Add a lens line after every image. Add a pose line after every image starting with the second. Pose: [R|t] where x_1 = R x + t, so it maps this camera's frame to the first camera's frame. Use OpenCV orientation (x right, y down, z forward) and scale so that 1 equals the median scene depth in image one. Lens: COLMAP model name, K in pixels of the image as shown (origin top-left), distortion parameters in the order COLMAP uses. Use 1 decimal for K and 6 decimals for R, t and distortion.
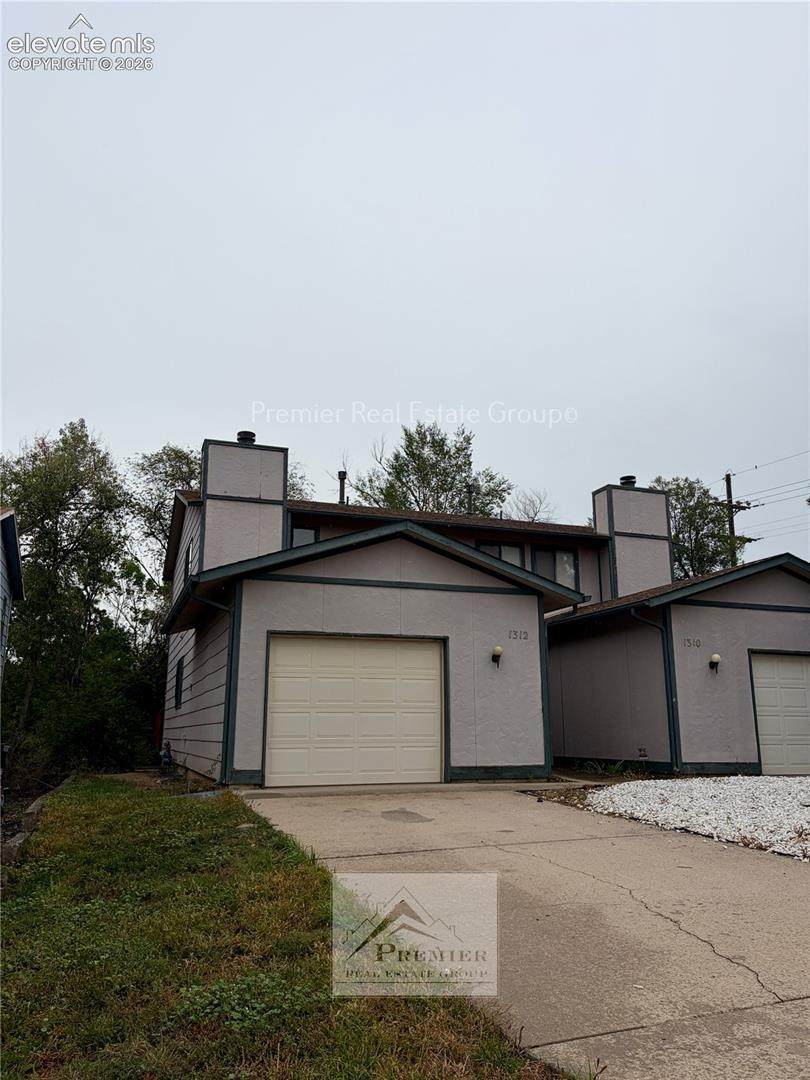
lens RADIAL K [[812.7, 0, 403.9], [0, 812.7, 558.2], [0, 0, 1]] dist [0.075795, 0.000474]
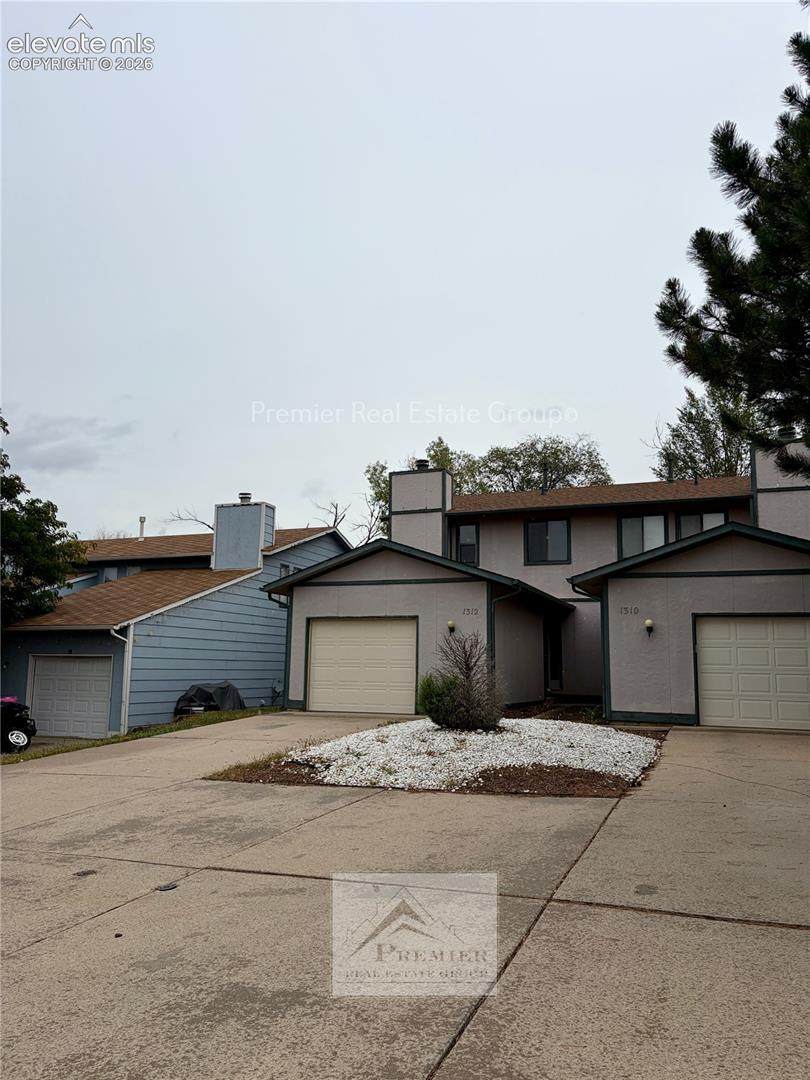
lens RADIAL K [[833.1, 0, 405.0], [0, 833.1, 540.0], [0, 0, 1]] dist [0.140562, 0.000475]
pose [[0.746353, -0.087929, -0.659716, 0.914644], [0.120566, 0.992697, 0.004090, -0.040250], [0.654539, -0.082592, 0.751504, -0.104520]]
